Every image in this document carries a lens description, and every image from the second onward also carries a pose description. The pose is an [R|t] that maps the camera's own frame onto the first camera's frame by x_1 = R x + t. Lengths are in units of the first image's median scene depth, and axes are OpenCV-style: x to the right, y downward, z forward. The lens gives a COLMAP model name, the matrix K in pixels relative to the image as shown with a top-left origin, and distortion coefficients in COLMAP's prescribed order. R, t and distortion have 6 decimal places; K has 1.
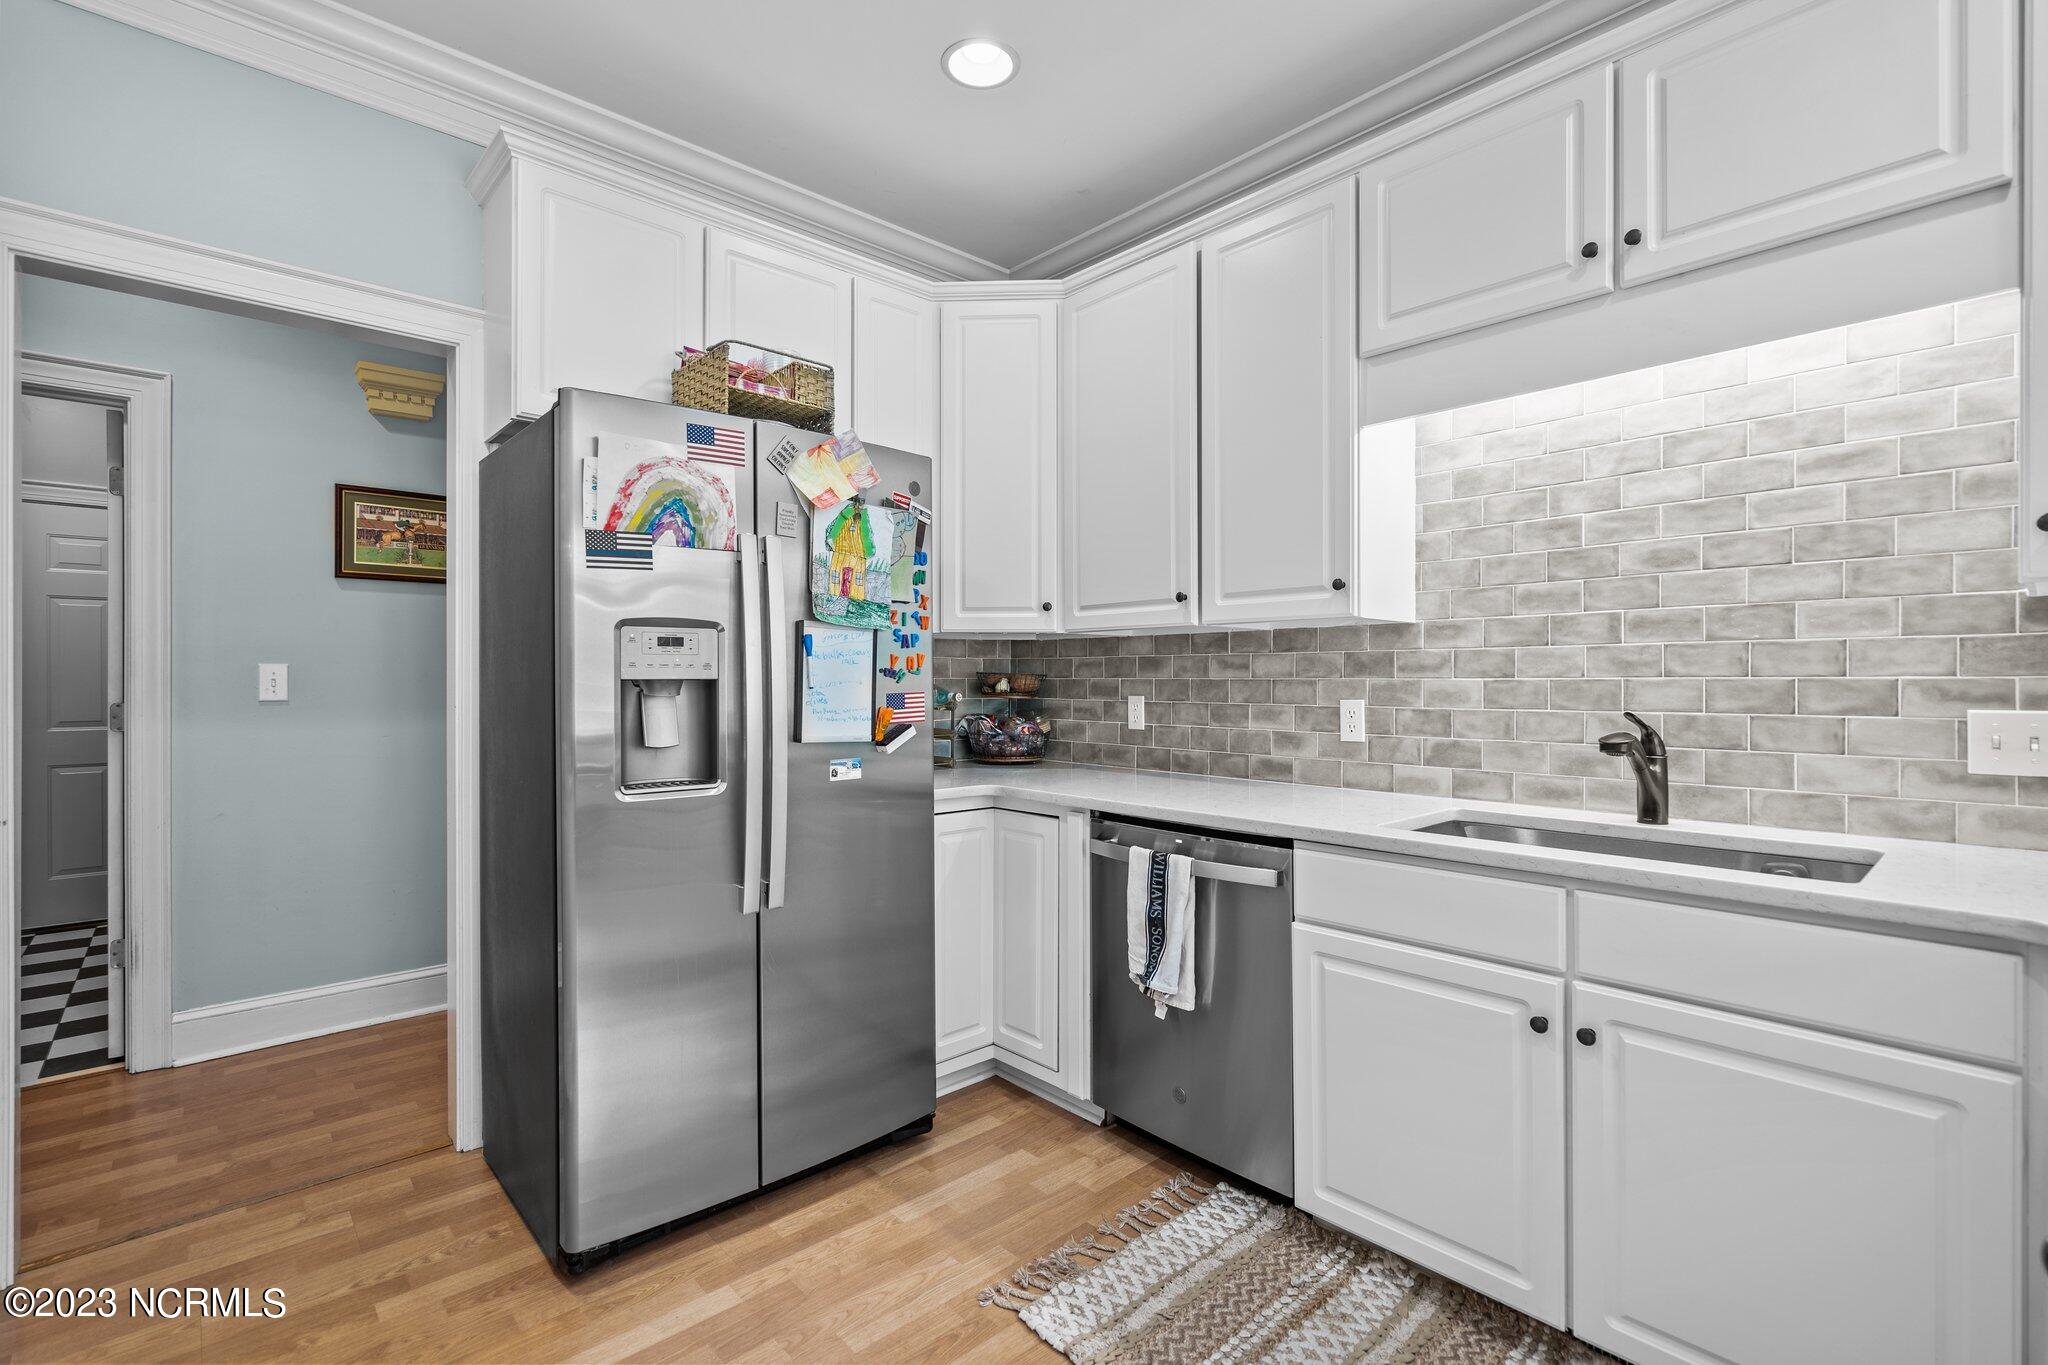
lens RADIAL K [[942.8, 0, 1021.1], [0, 942.8, 677.2], [0, 0, 1]] dist [0.000066, 0.000294]
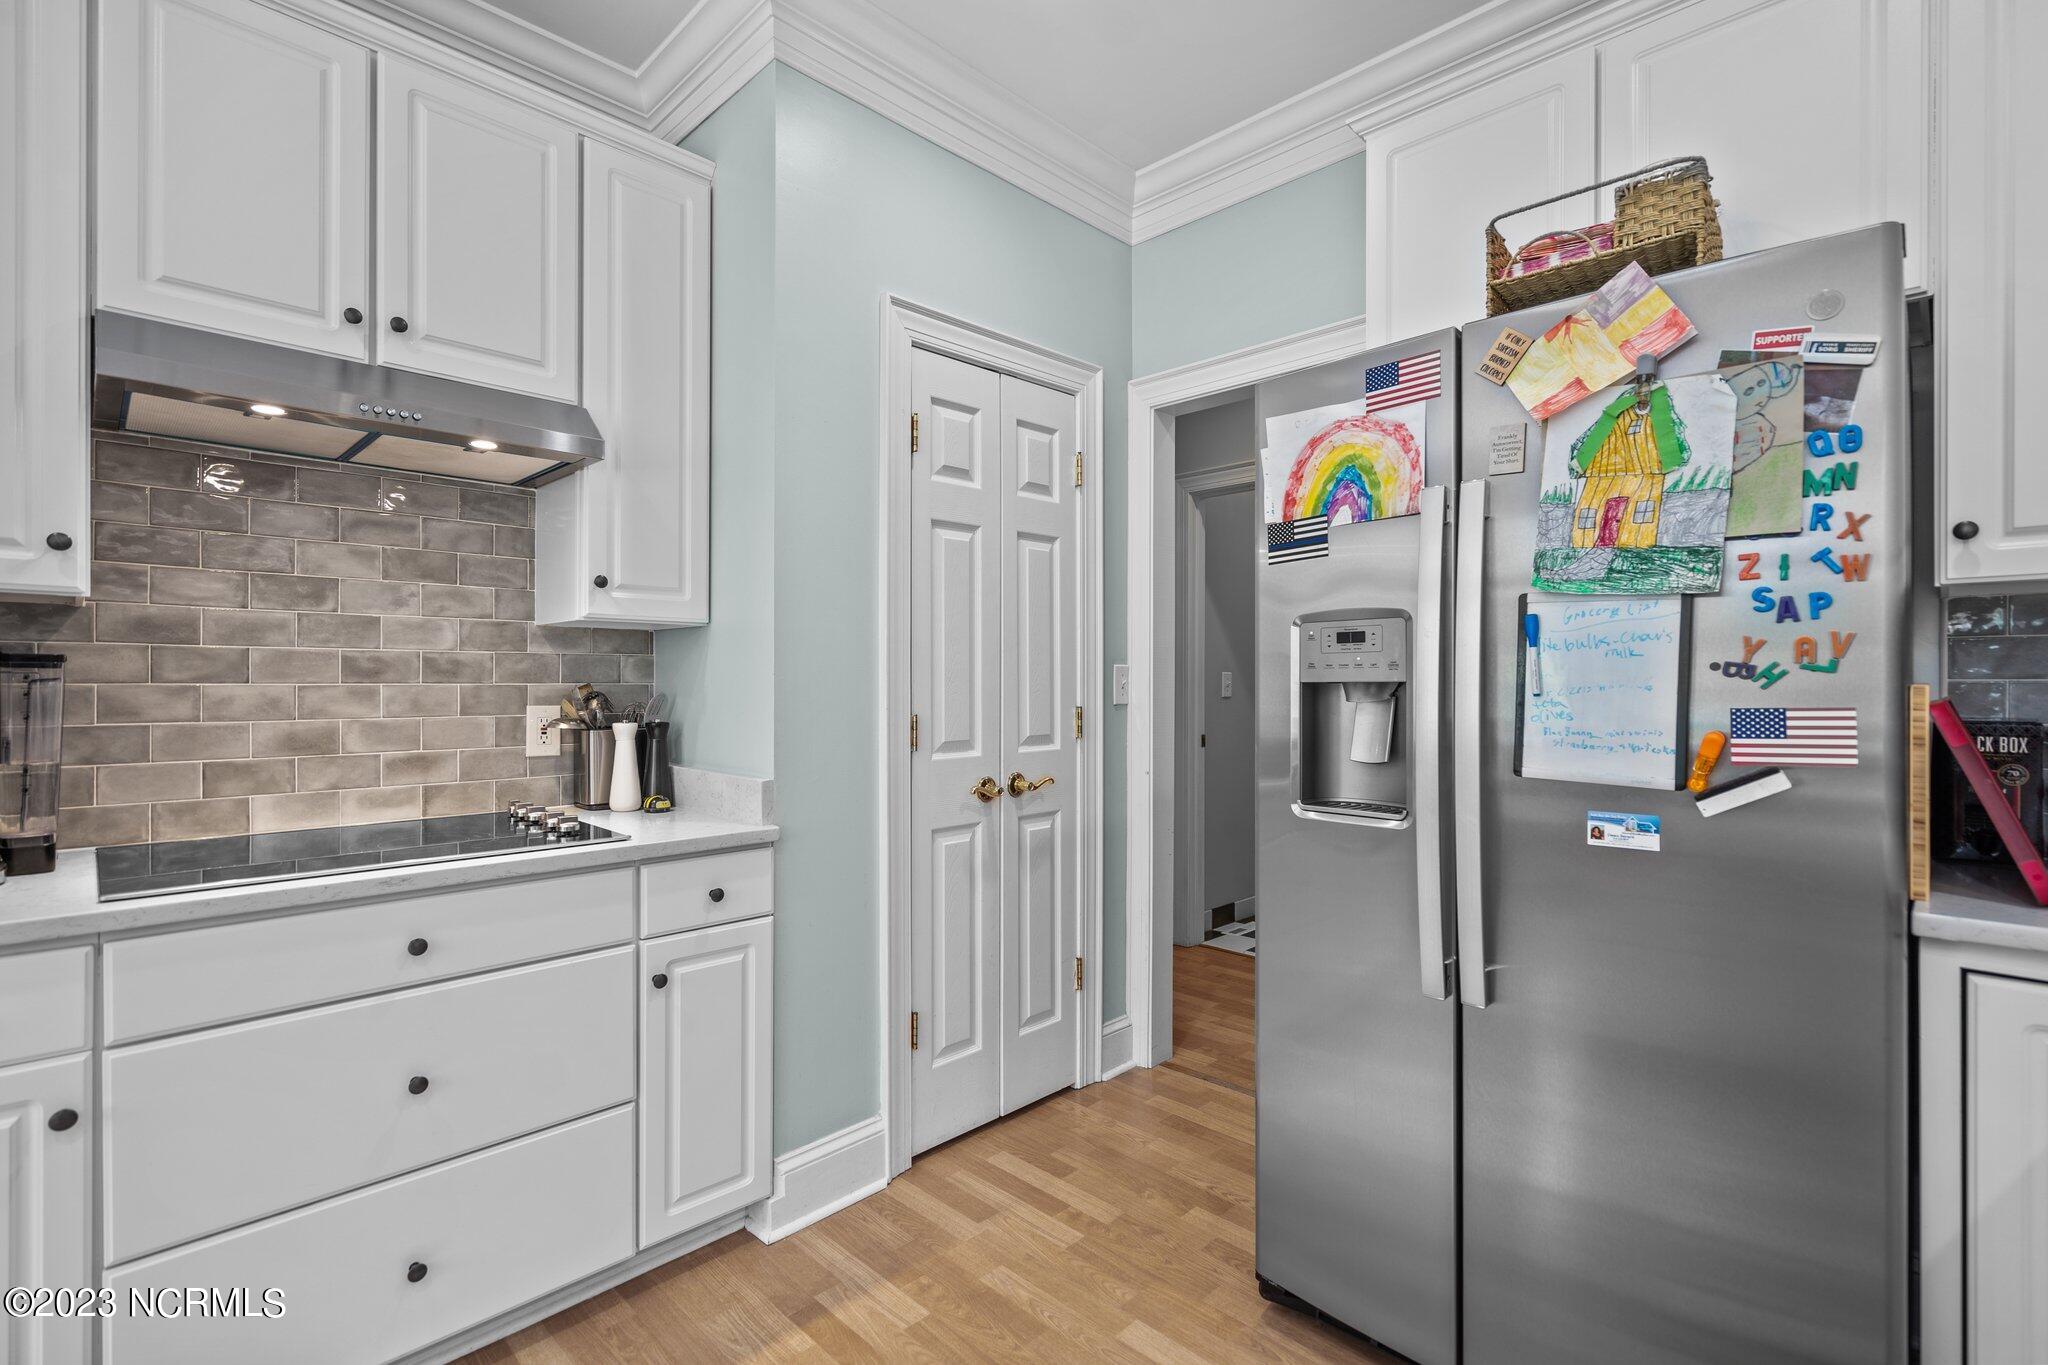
lens RADIAL K [[940.0, 0, 1024.0], [0, 940.0, 682.5], [0, 0, 1]] dist [0.002122, 0.000187]
pose [[0.051633, 0.000620, -0.998666, 0.400956], [0.001588, 0.999998, 0.000703, 0.001501], [0.998665, -0.001622, 0.051632, 0.589011]]
